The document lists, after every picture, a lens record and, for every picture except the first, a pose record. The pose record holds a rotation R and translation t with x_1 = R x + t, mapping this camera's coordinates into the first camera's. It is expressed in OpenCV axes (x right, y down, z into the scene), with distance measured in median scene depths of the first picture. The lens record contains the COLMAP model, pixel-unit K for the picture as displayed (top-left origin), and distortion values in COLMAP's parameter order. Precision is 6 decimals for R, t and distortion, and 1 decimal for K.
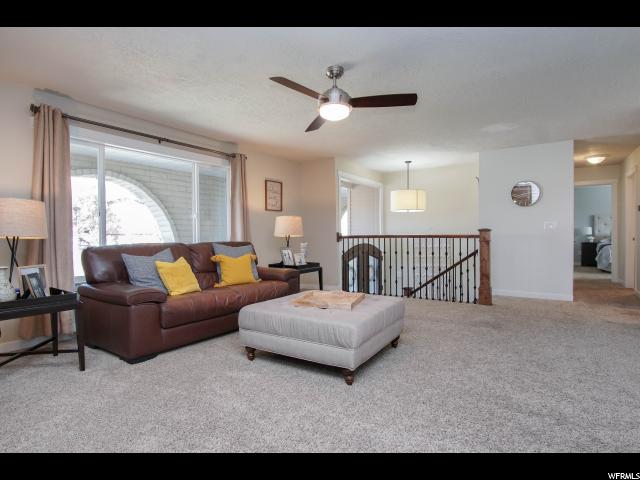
lens RADIAL K [[350.2, 0, 314.5], [0, 350.2, 239.9], [0, 0, 1]] dist [-0.030348, -0.000131]
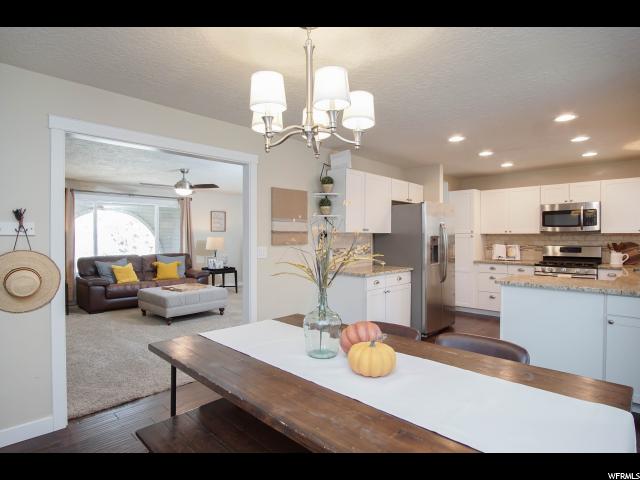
lens RADIAL K [[350.2, 0, 314.5], [0, 350.2, 239.9], [0, 0, 1]] dist [-0.030348, -0.000131]
pose [[0.983343, 0.007635, -0.181601, 0.823081], [-0.008187, 0.999964, -0.002288, -0.069684], [0.181577, 0.003737, 0.983370, -0.568861]]
